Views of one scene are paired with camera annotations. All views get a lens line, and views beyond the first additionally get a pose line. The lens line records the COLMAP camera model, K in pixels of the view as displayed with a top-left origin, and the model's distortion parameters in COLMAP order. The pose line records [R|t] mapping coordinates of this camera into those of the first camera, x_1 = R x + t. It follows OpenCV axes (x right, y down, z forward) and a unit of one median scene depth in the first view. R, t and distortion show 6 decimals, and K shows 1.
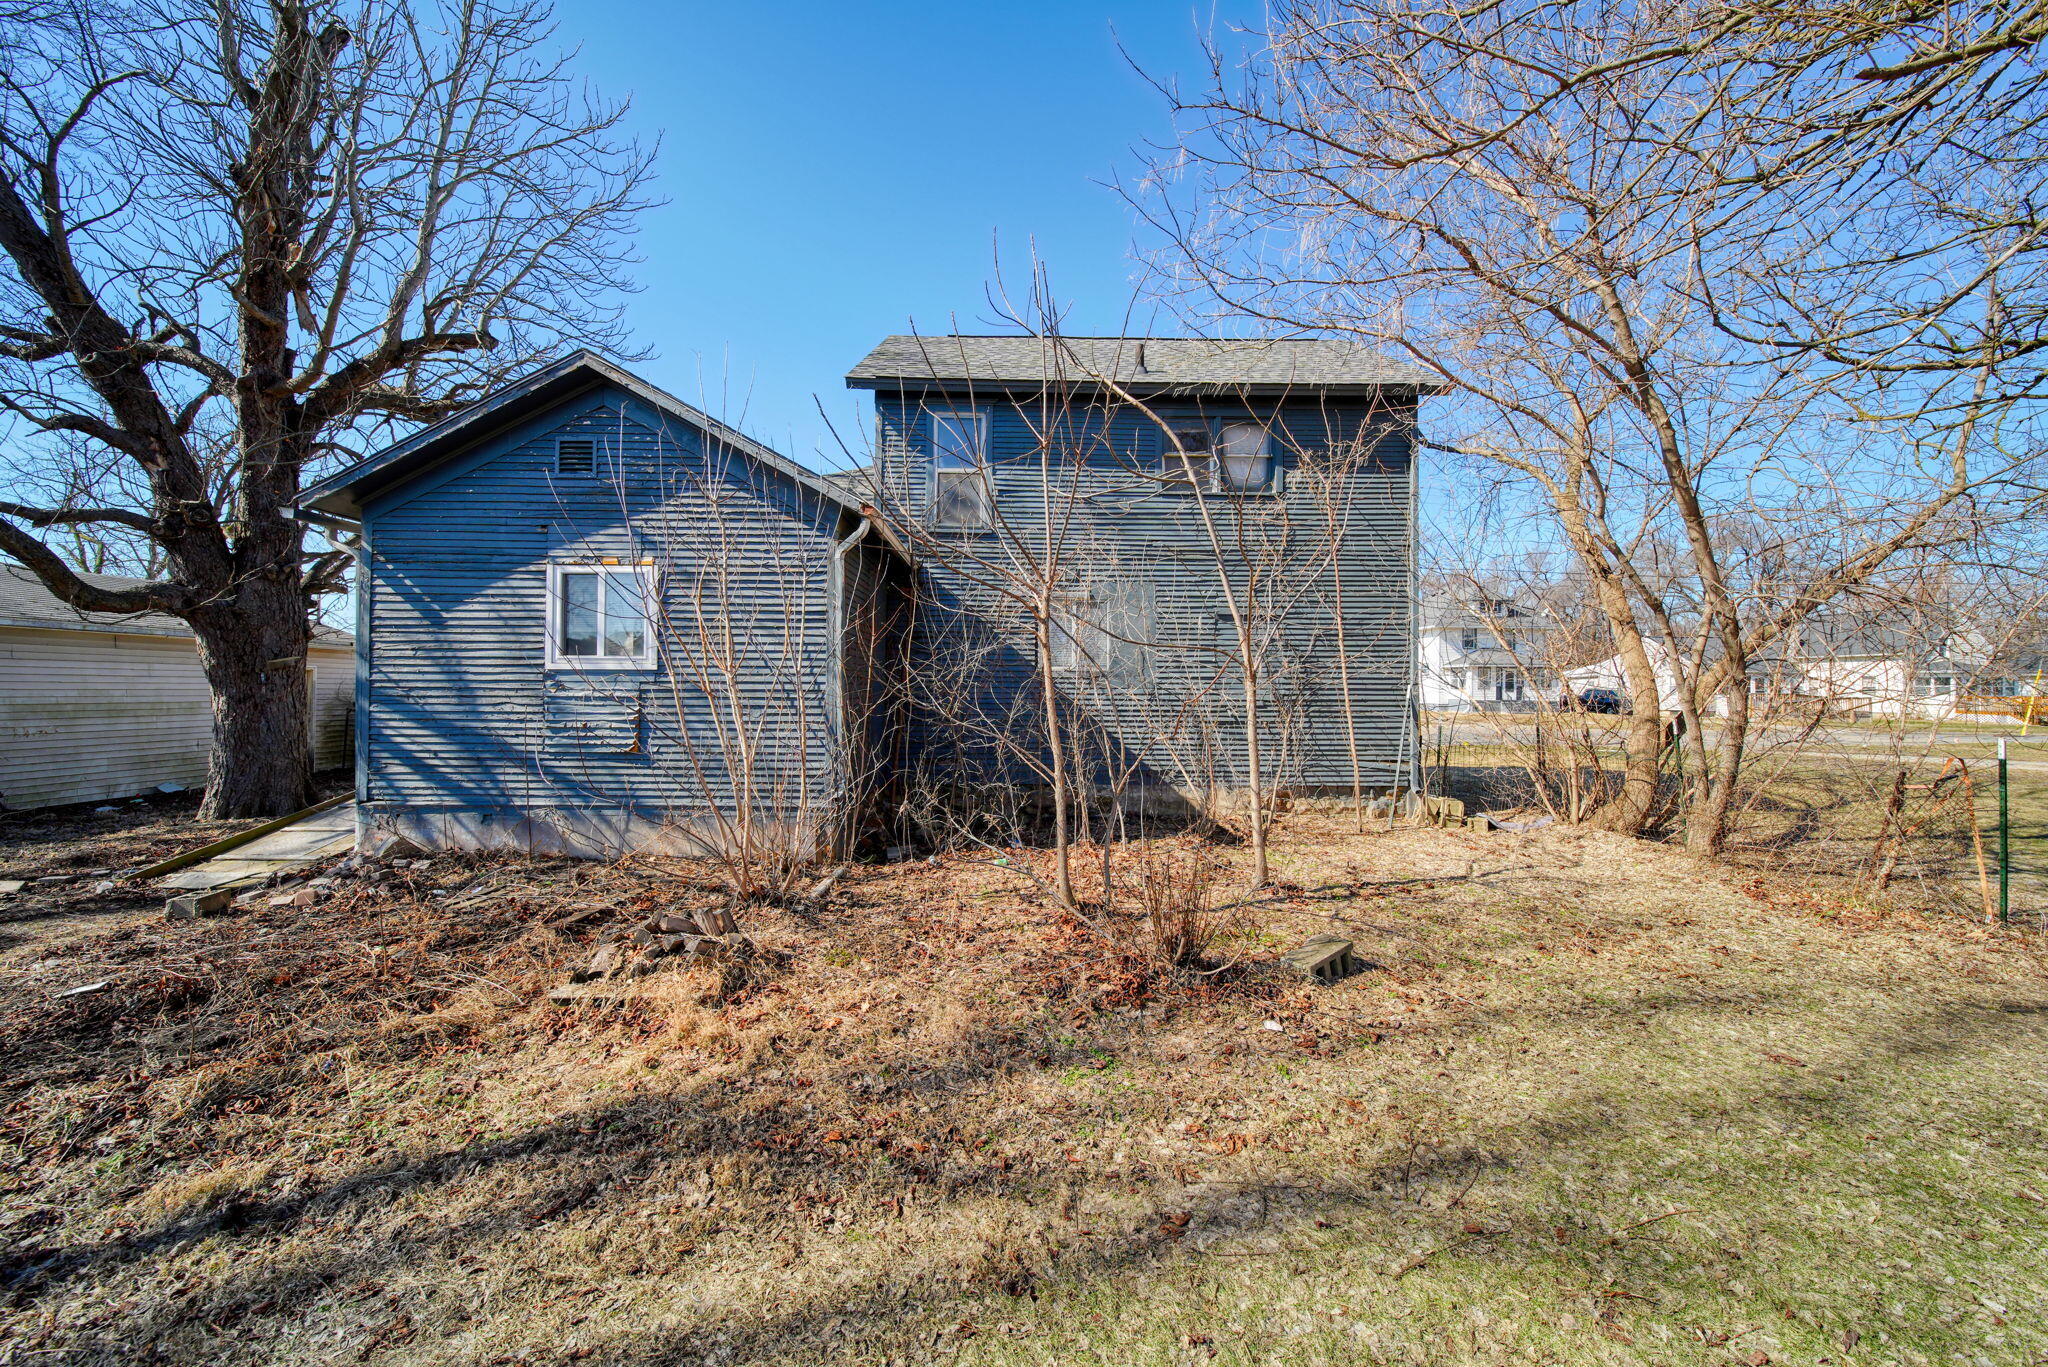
lens RADIAL K [[745.9, 0, 1024.0], [0, 745.9, 683.5], [0, 0, 1]] dist [-0.001836, -0.000639]
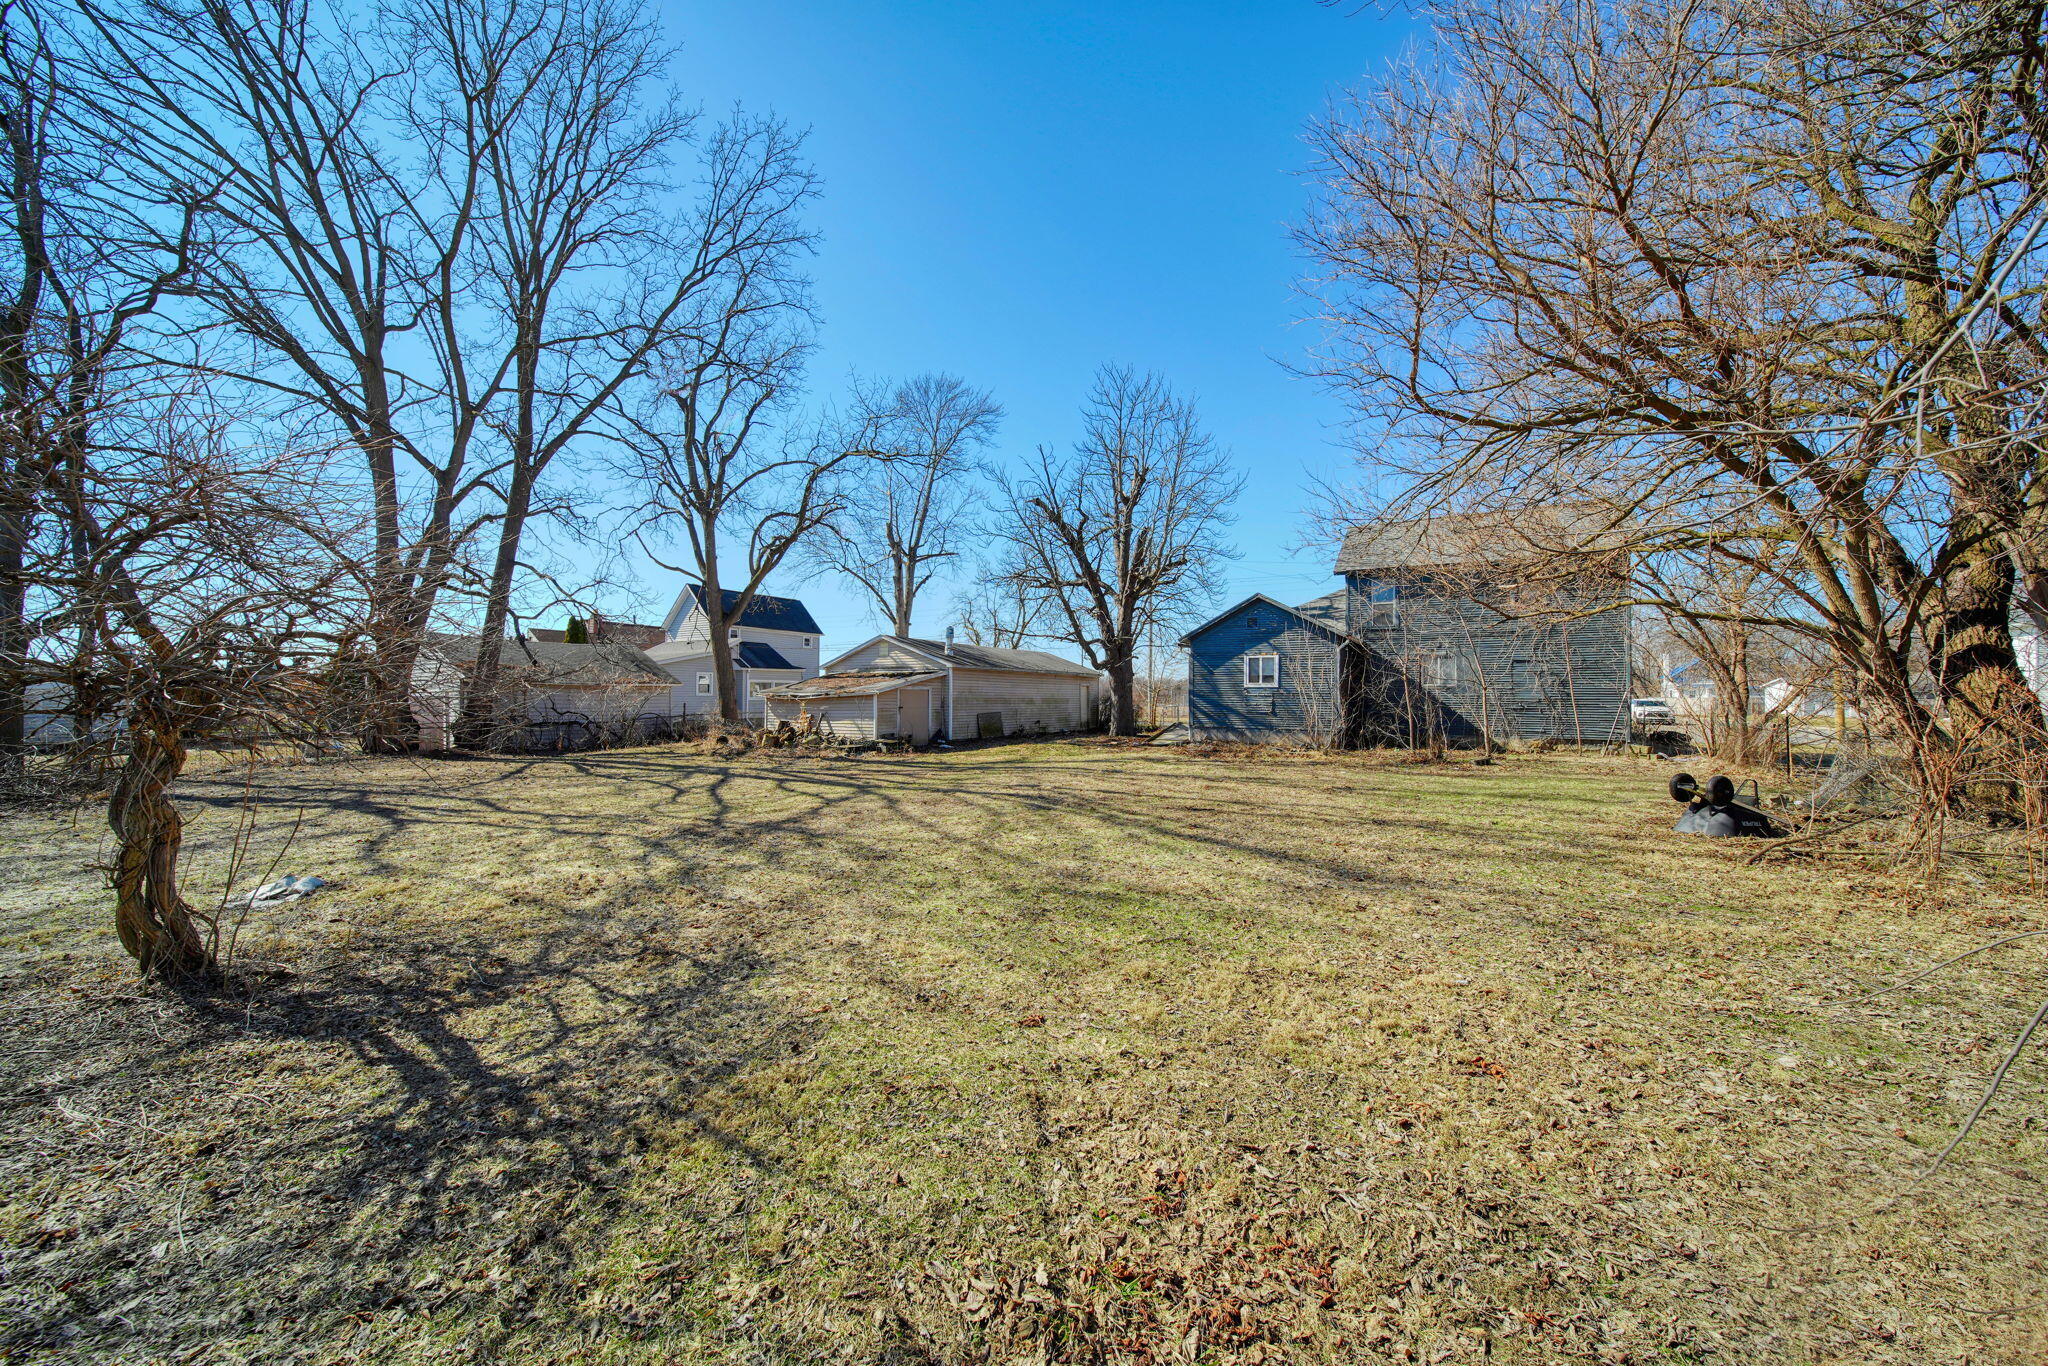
lens RADIAL K [[745.9, 0, 1024.0], [0, 745.9, 683.0], [0, 0, 1]] dist [-0.001836, -0.000639]
pose [[0.843946, -0.007899, -0.536369, 0.313895], [0.003382, 0.999950, -0.009405, -0.008563], [0.536417, 0.006123, 0.843931, -2.332246]]
